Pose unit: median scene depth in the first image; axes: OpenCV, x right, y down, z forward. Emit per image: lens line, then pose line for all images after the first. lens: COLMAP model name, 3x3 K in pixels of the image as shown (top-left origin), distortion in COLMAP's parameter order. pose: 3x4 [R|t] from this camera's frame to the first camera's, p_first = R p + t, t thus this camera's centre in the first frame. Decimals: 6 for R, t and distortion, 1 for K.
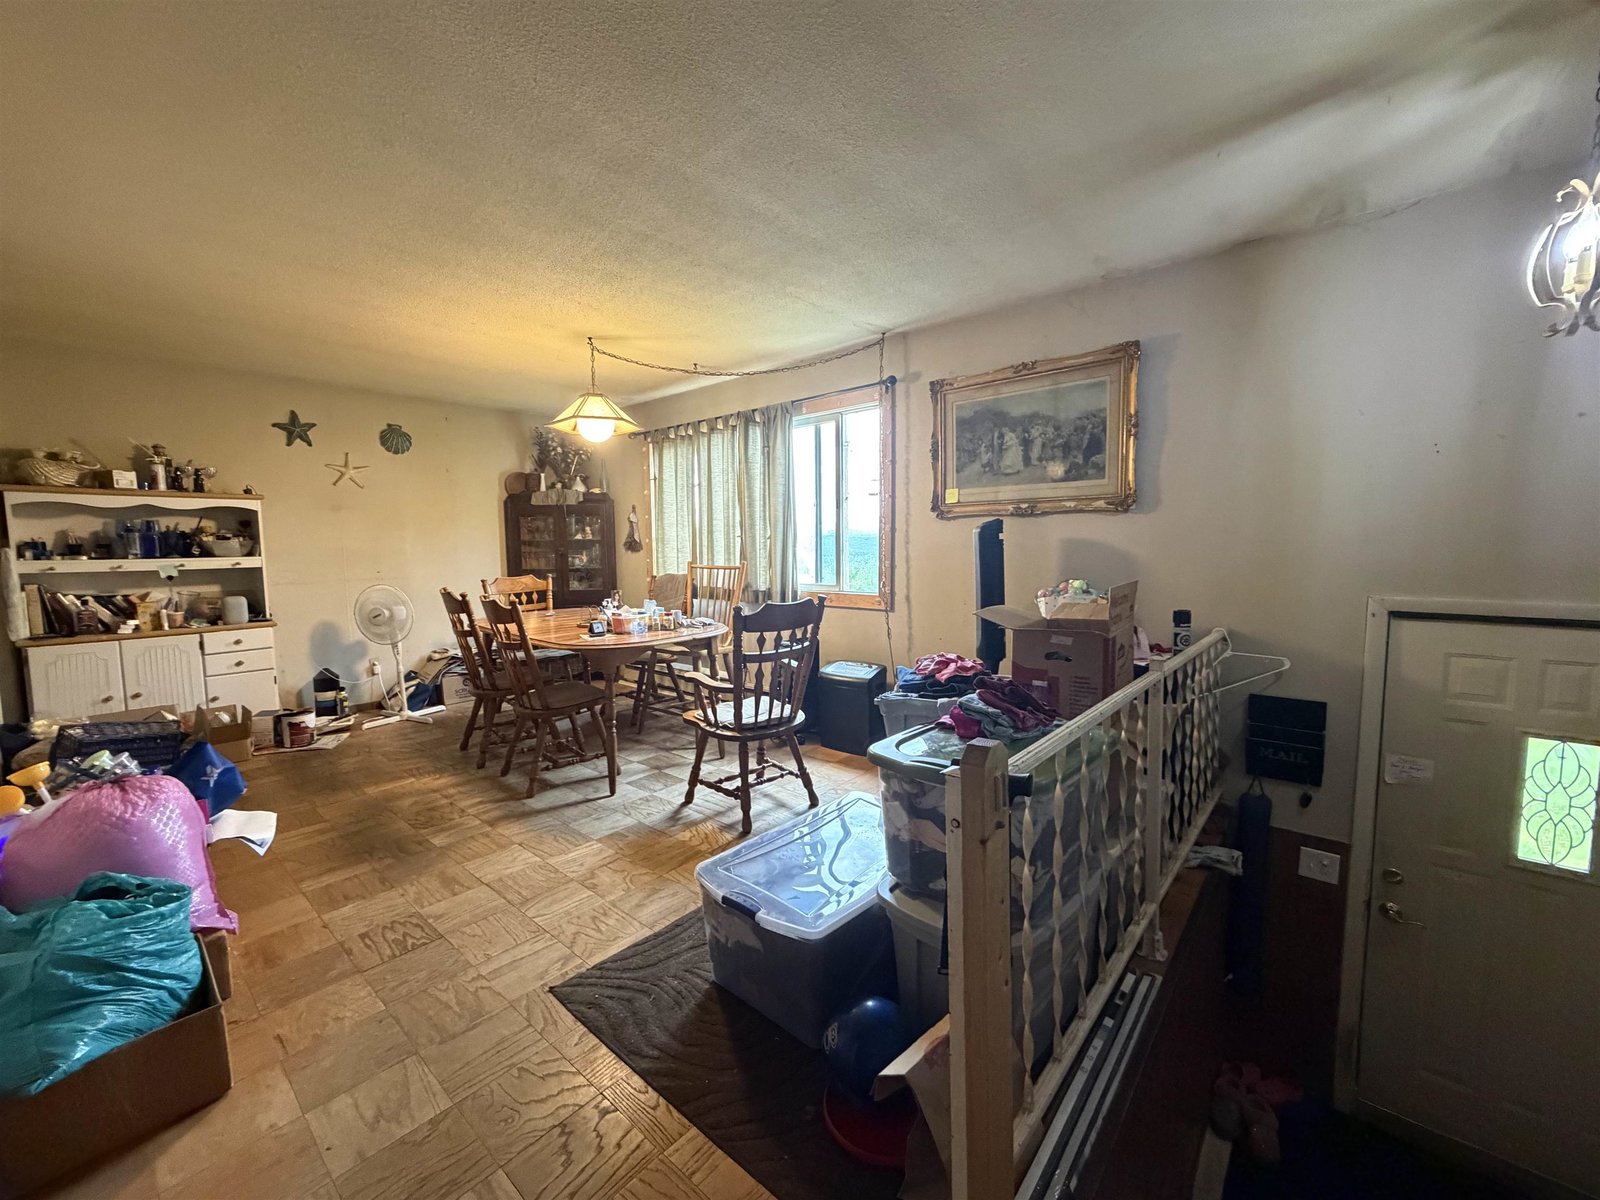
lens RADIAL K [[636.7, 0, 797.6], [0, 636.7, 601.4], [0, 0, 1]] dist [0.000226, -0.000021]
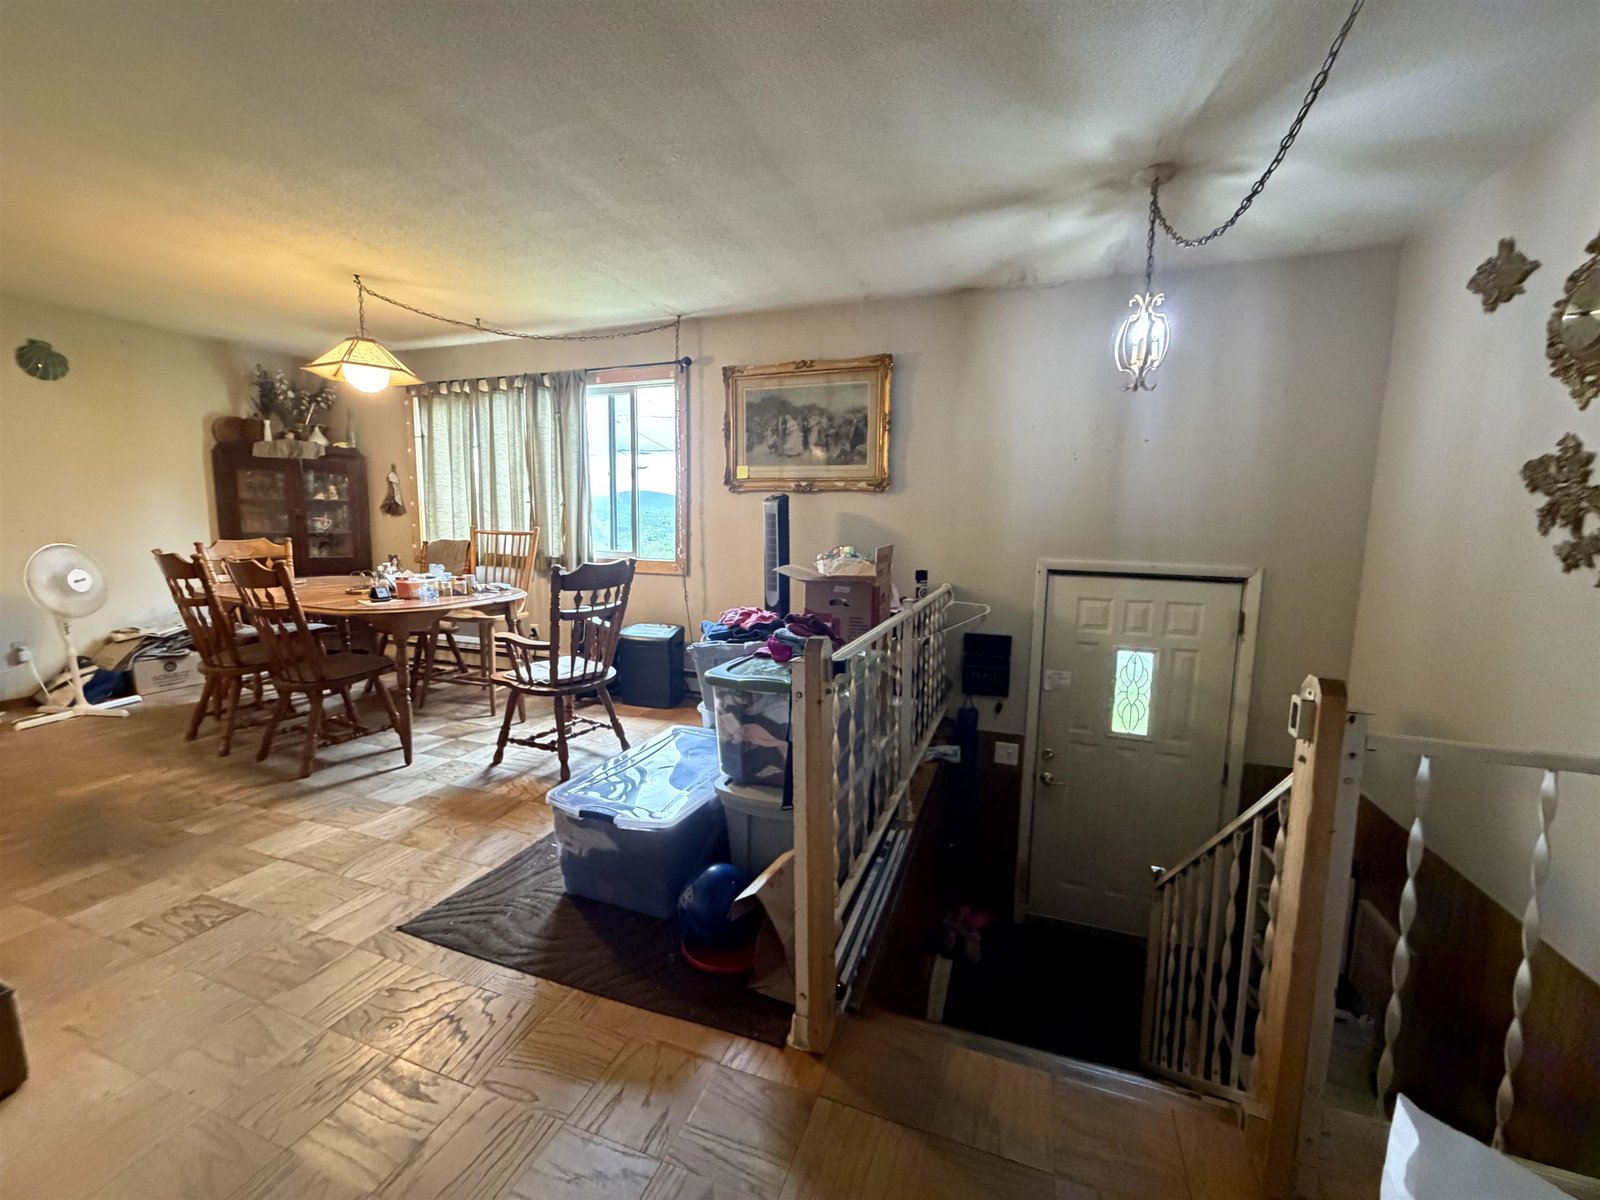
lens RADIAL K [[636.7, 0, 797.9], [0, 636.7, 600.7], [0, 0, 1]] dist [0.000226, -0.000021]
pose [[0.934273, -0.017258, 0.356142, -0.099513], [0.004685, 0.999336, 0.036136, 0.029876], [-0.356529, -0.032092, 0.933733, -0.129542]]
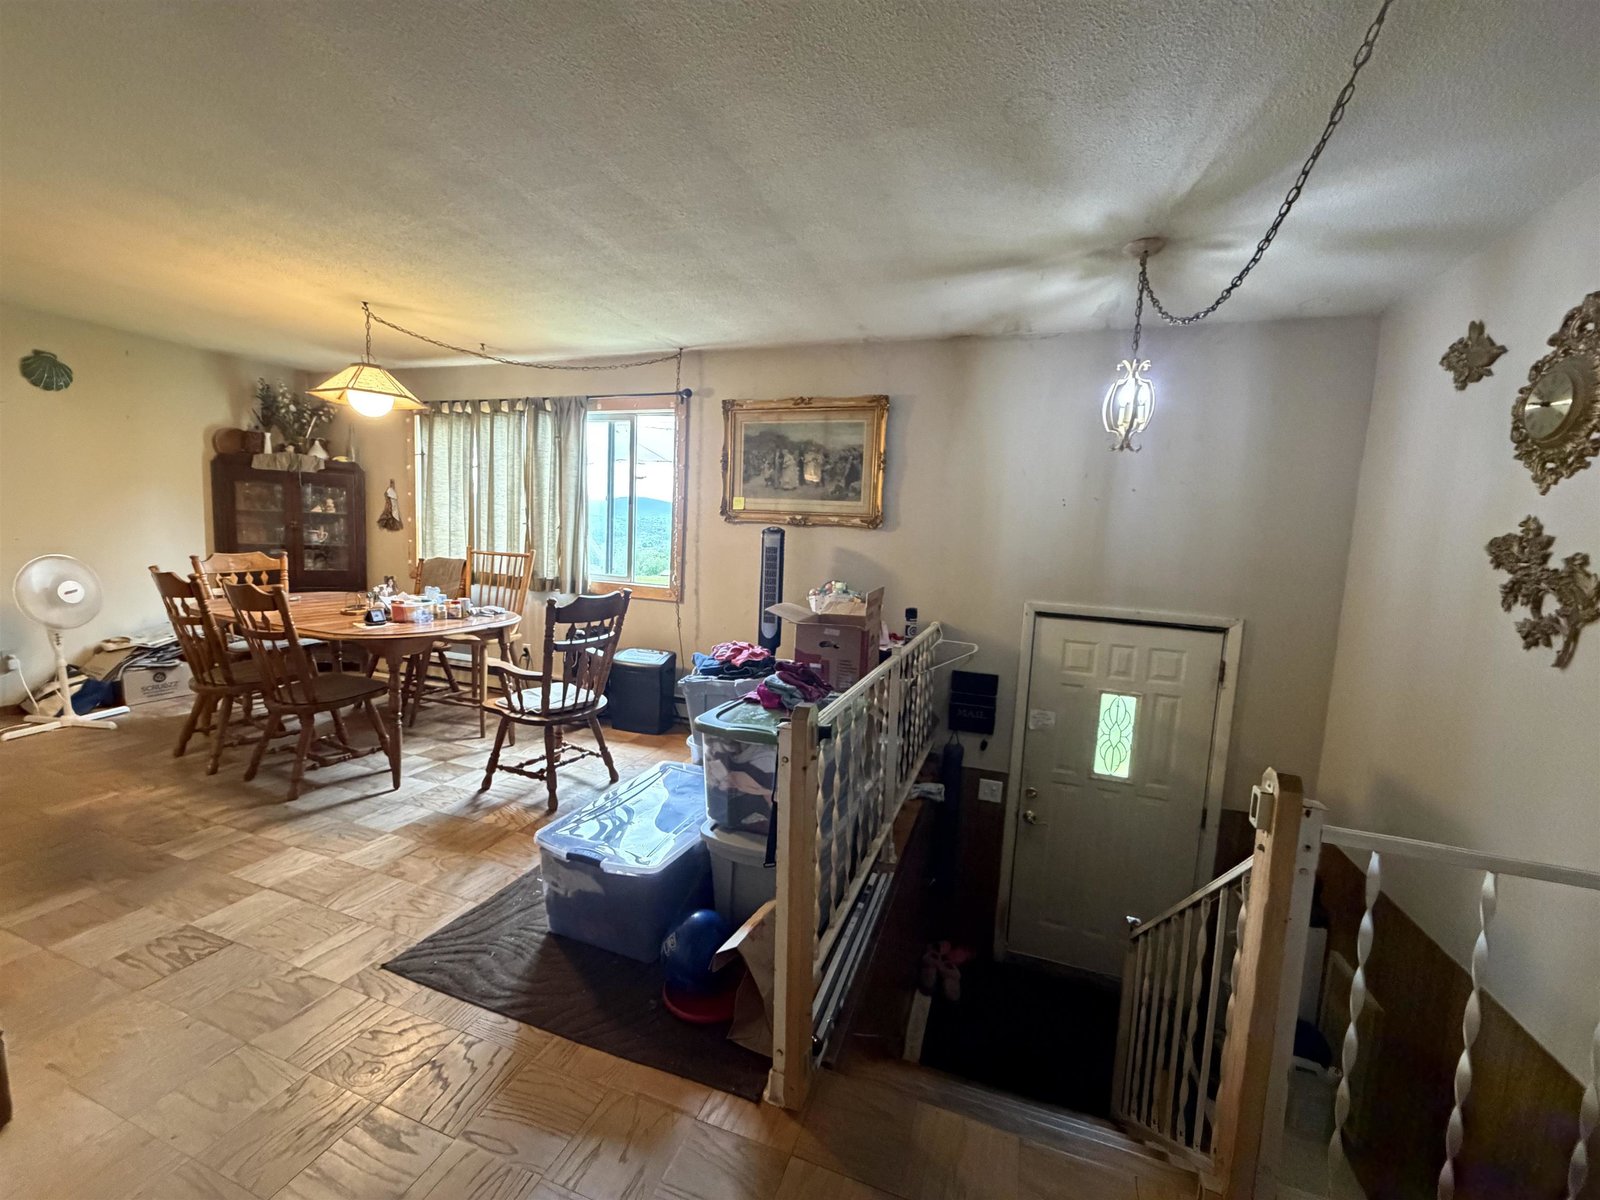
lens RADIAL K [[636.7, 0, 797.5], [0, 636.7, 600.7], [0, 0, 1]] dist [0.000226, -0.000021]
pose [[0.930411, 0.017747, 0.366088, -0.104430], [-0.026228, 0.999490, 0.018206, -0.020253], [-0.365578, -0.026541, 0.930402, -0.147958]]
